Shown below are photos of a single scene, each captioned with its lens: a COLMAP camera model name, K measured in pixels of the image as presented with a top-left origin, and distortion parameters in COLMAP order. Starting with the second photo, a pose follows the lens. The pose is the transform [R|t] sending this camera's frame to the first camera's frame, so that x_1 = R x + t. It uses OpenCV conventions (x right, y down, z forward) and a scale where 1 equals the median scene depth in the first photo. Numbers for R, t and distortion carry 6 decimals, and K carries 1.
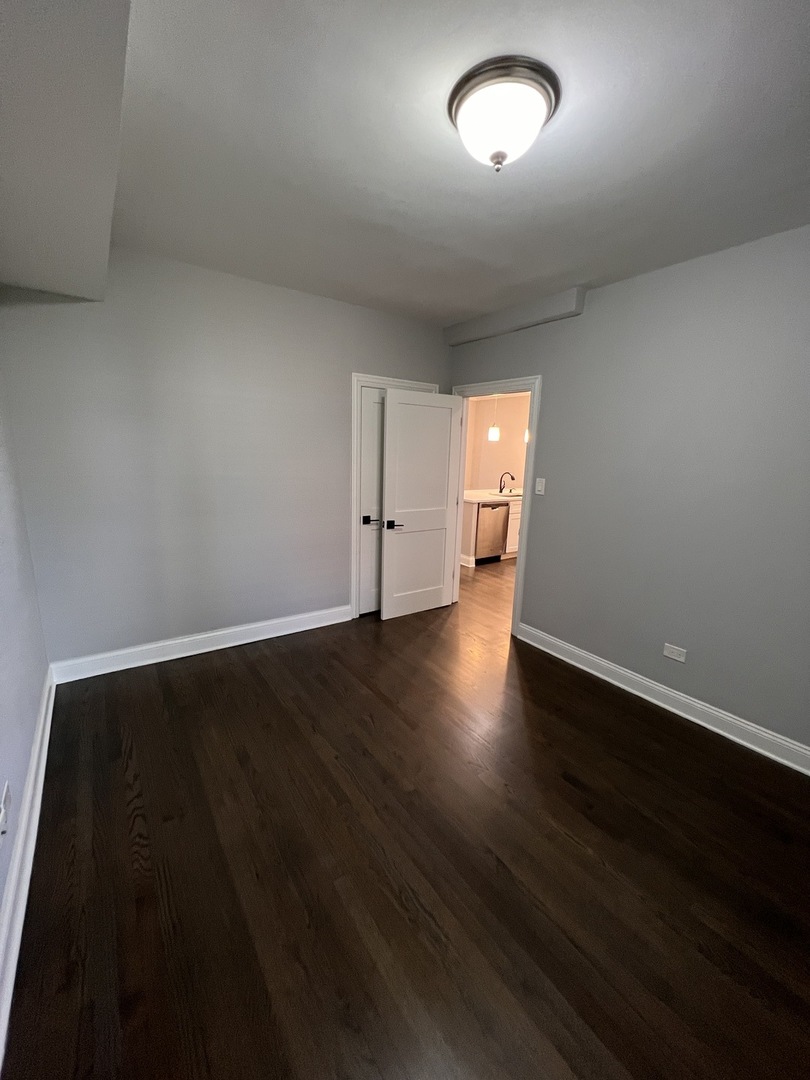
lens RADIAL K [[434.2, 0, 407.8], [0, 434.2, 537.3], [0, 0, 1]] dist [-0.002138, 0.000445]
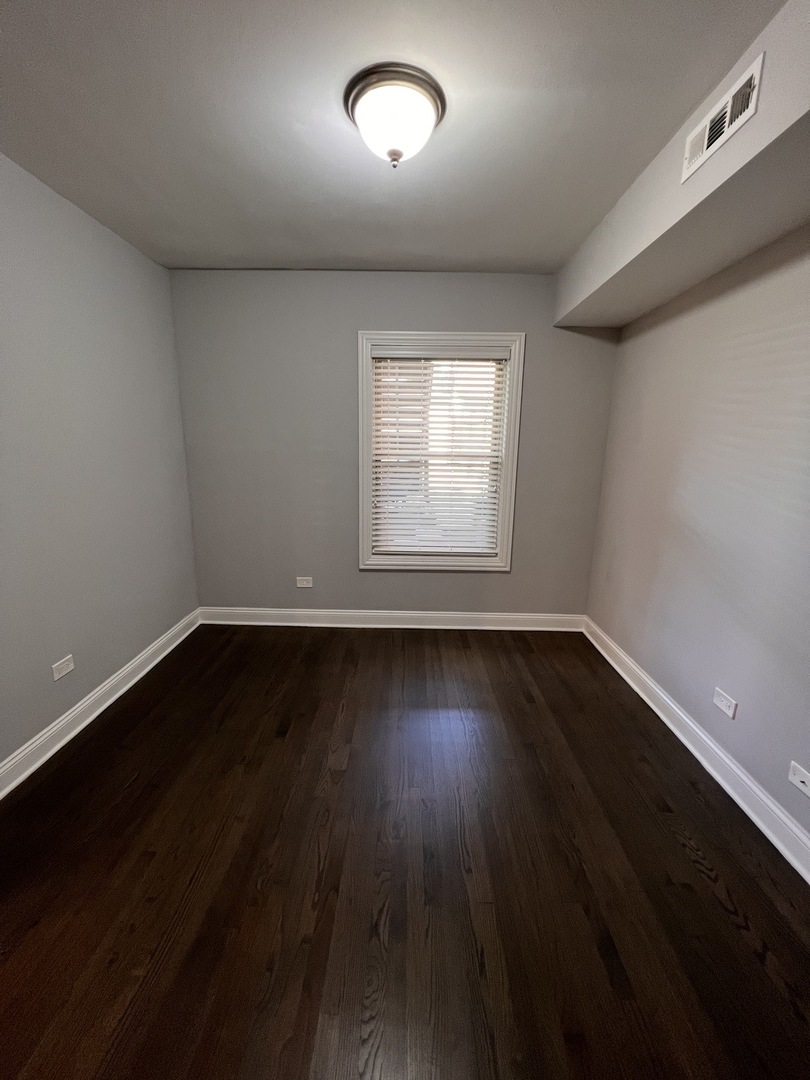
lens RADIAL K [[434.2, 0, 407.8], [0, 434.2, 537.3], [0, 0, 1]] dist [-0.002138, 0.000445]
pose [[-0.806753, -0.174134, 0.564647, -0.482400], [0.074900, 0.917745, 0.390043, -0.340513], [-0.586122, 0.356961, -0.727352, 1.713907]]
